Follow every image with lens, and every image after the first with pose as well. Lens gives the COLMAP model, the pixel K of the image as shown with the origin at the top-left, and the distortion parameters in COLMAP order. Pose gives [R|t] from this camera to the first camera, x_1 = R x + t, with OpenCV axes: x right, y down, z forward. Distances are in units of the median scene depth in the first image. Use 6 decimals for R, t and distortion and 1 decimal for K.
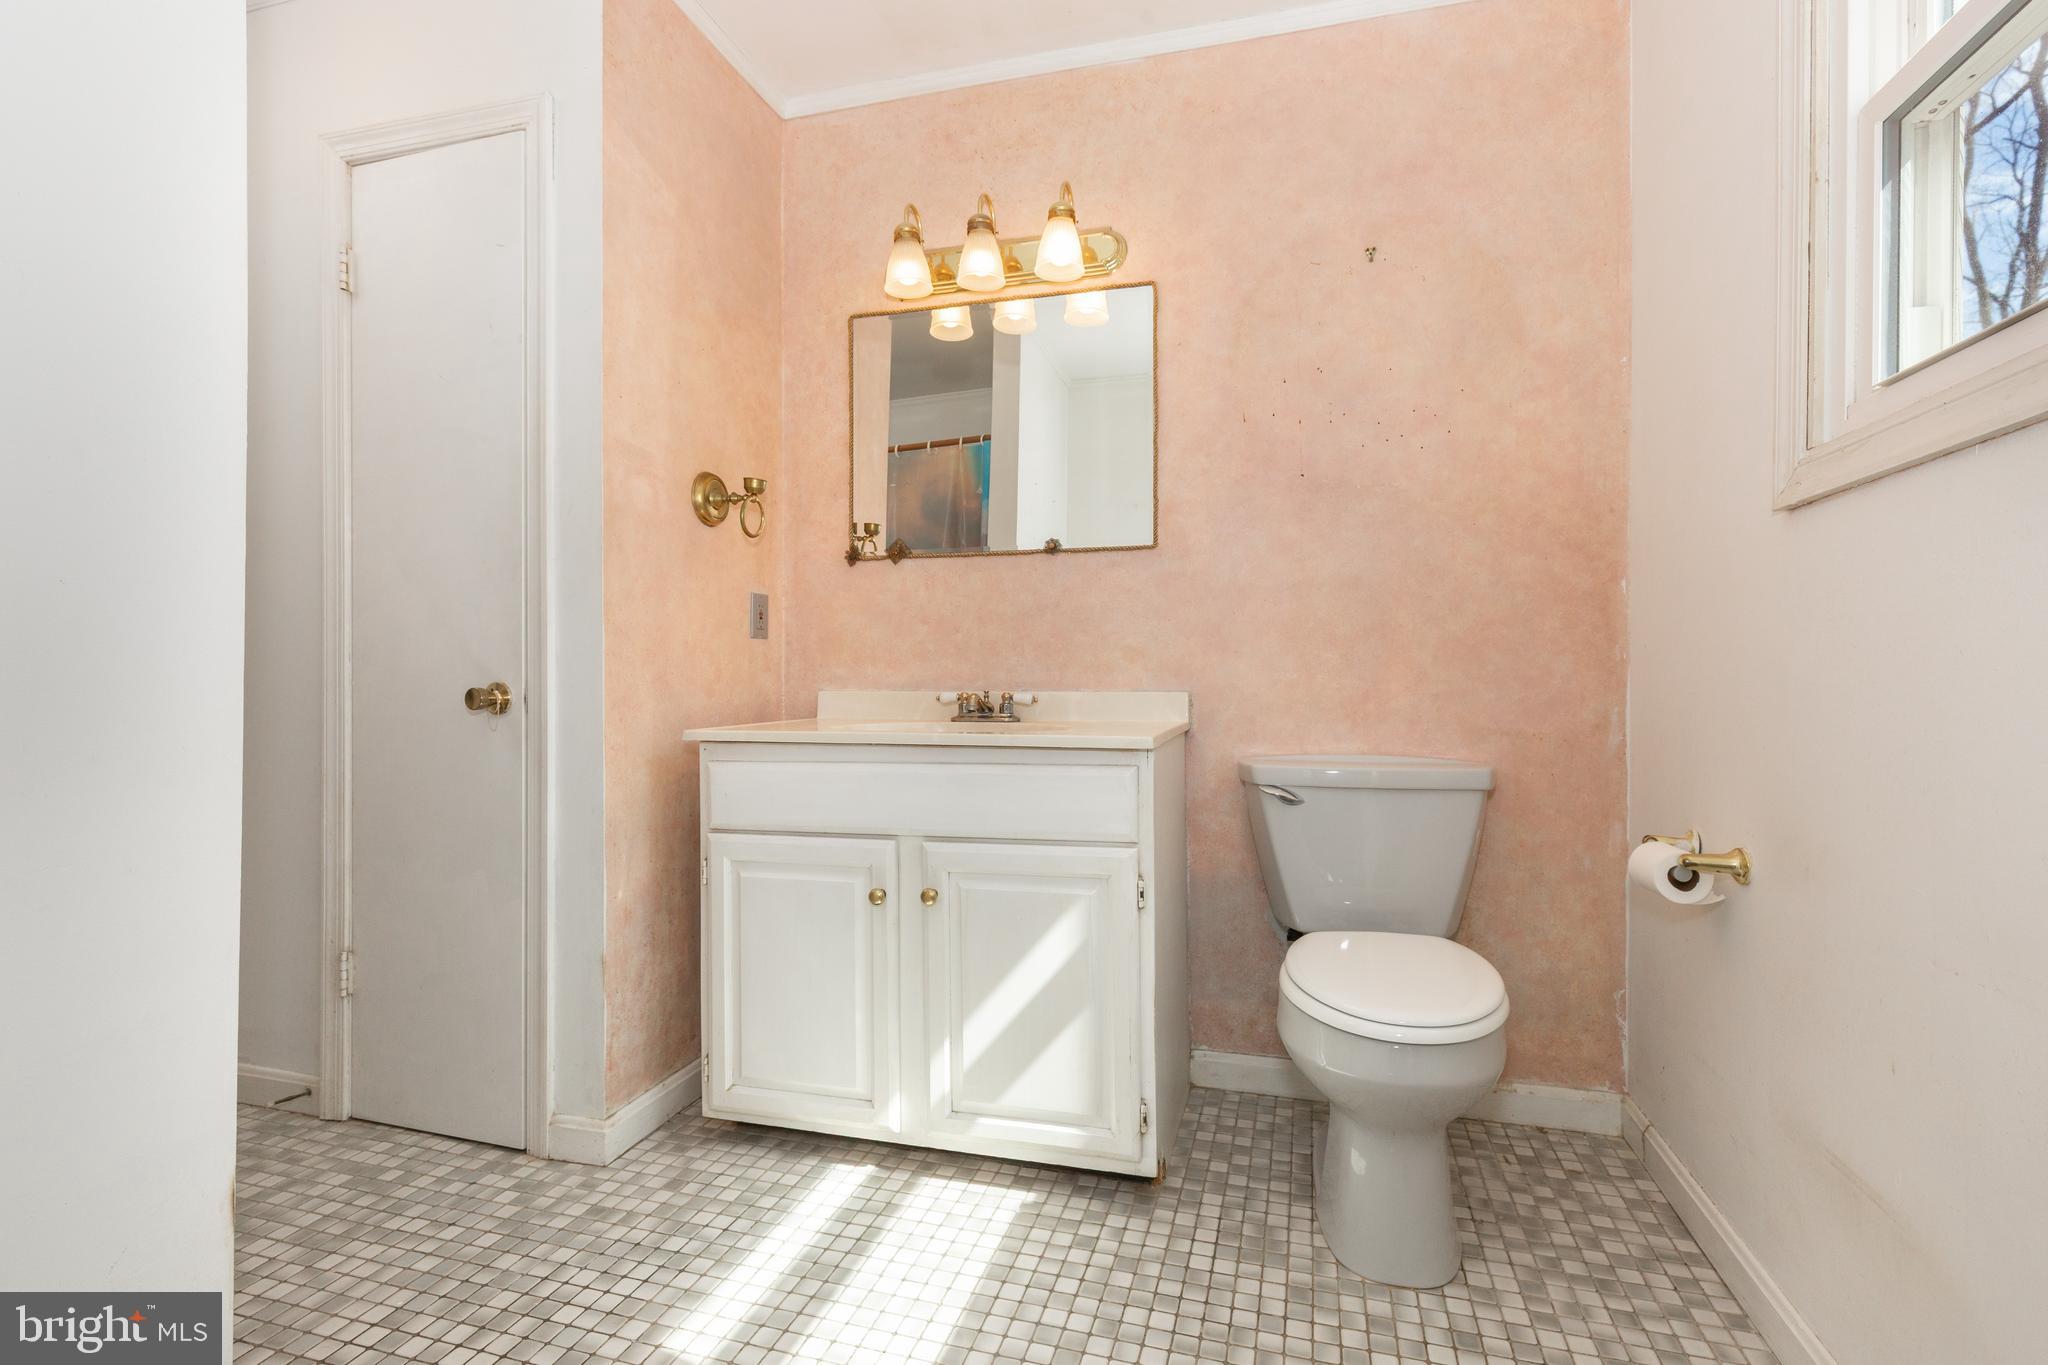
lens RADIAL K [[941.6, 0, 1023.2], [0, 941.6, 706.1], [0, 0, 1]] dist [0.002357, 0.000133]
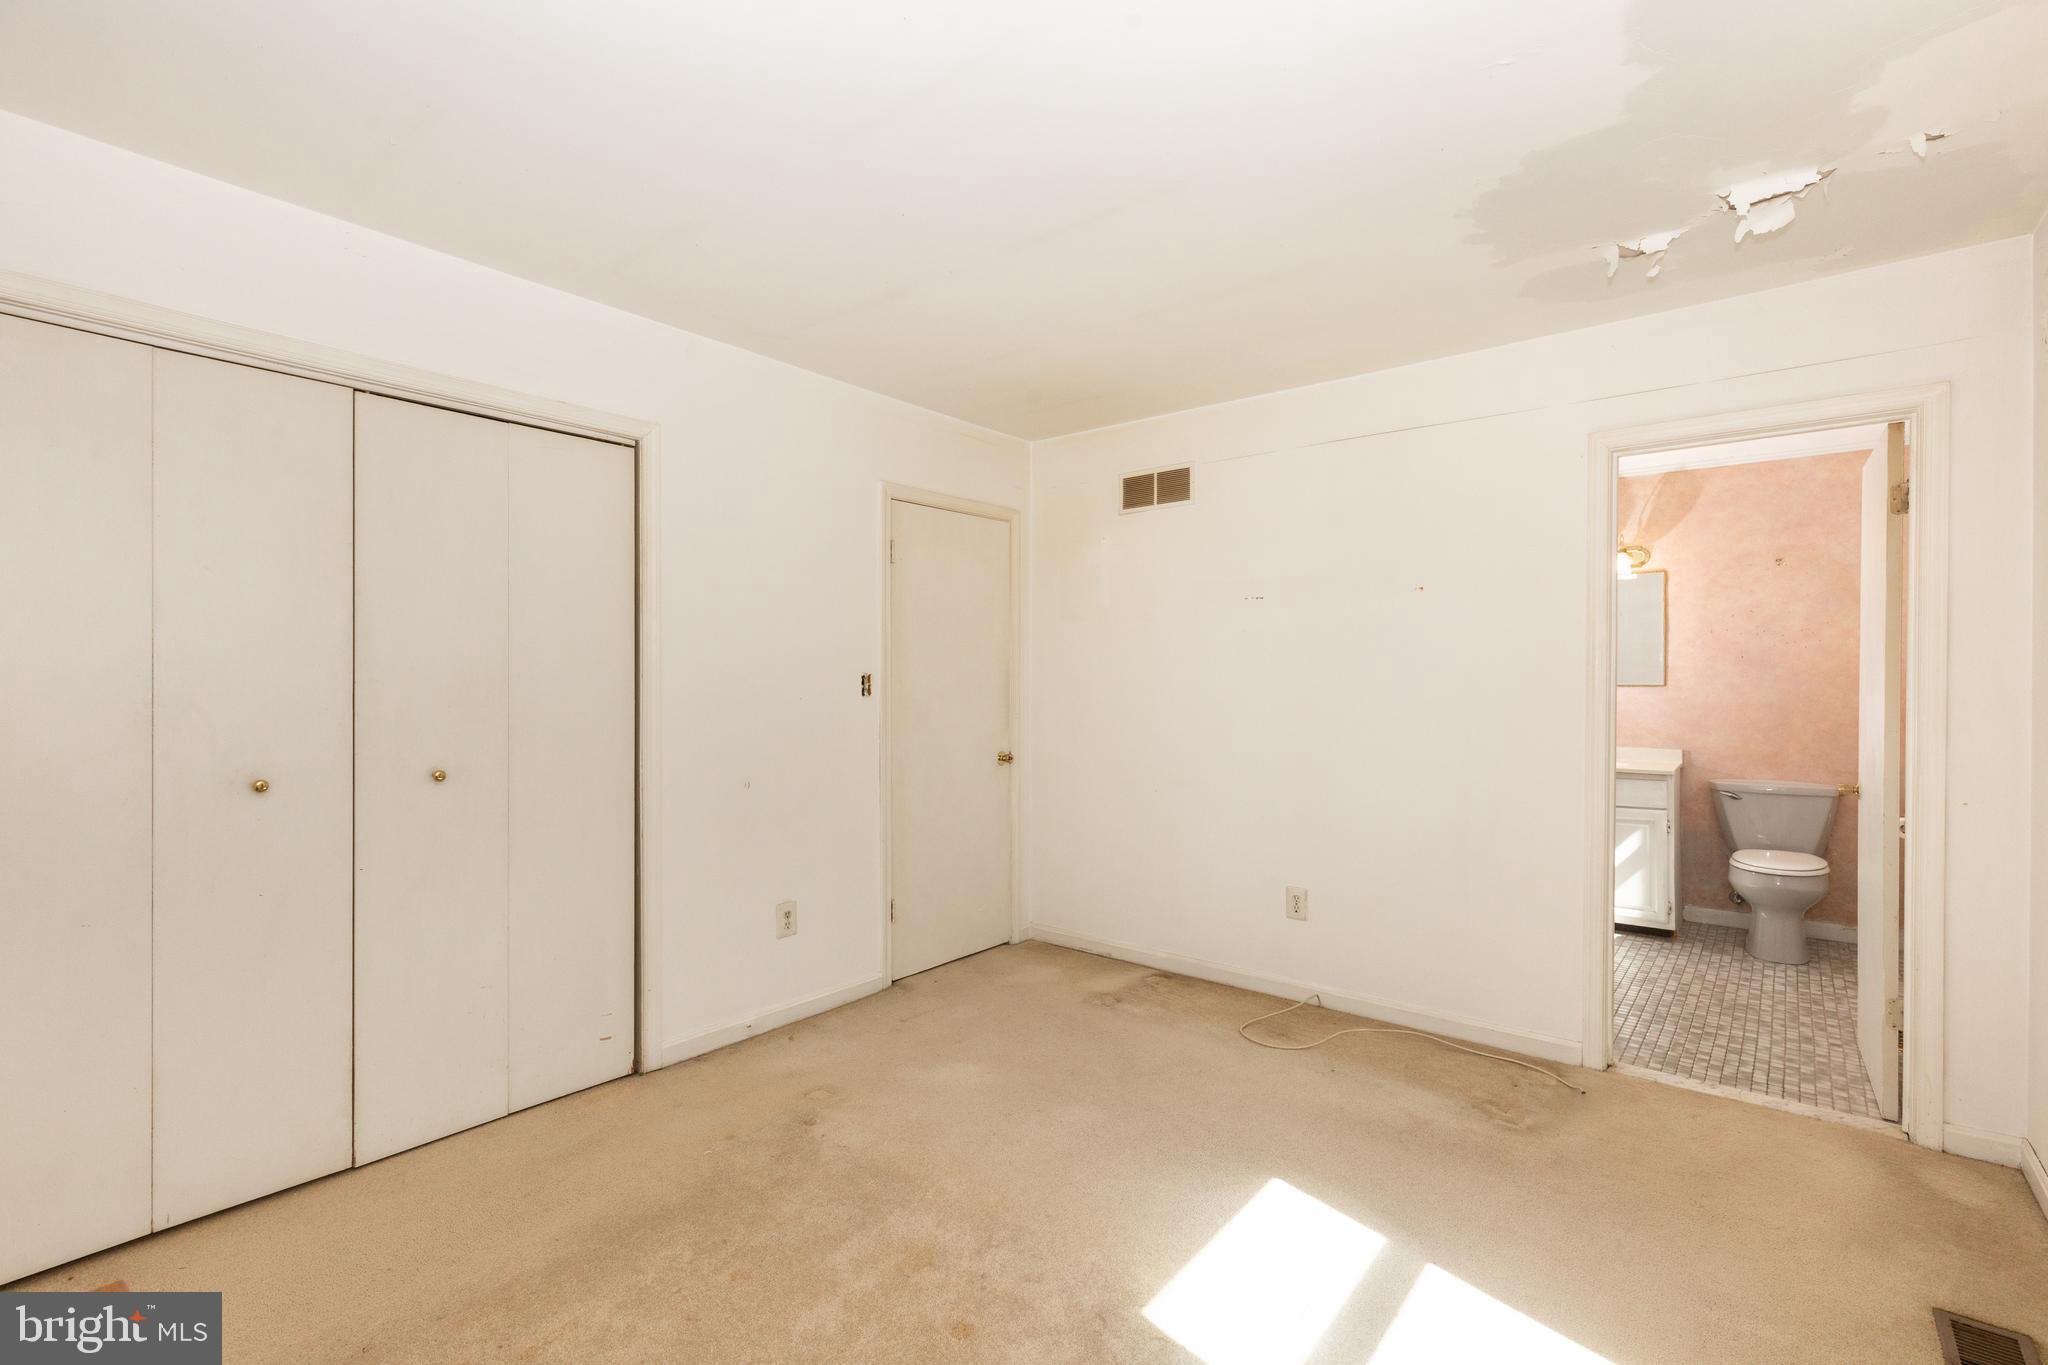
lens RADIAL K [[941.6, 0, 1023.2], [0, 941.6, 706.1], [0, 0, 1]] dist [0.002357, 0.000133]
pose [[0.926081, 0.002368, -0.377317, -0.492714], [-0.001550, 0.999996, 0.002471, -0.136828], [0.377322, -0.001703, 0.926081, -1.916898]]
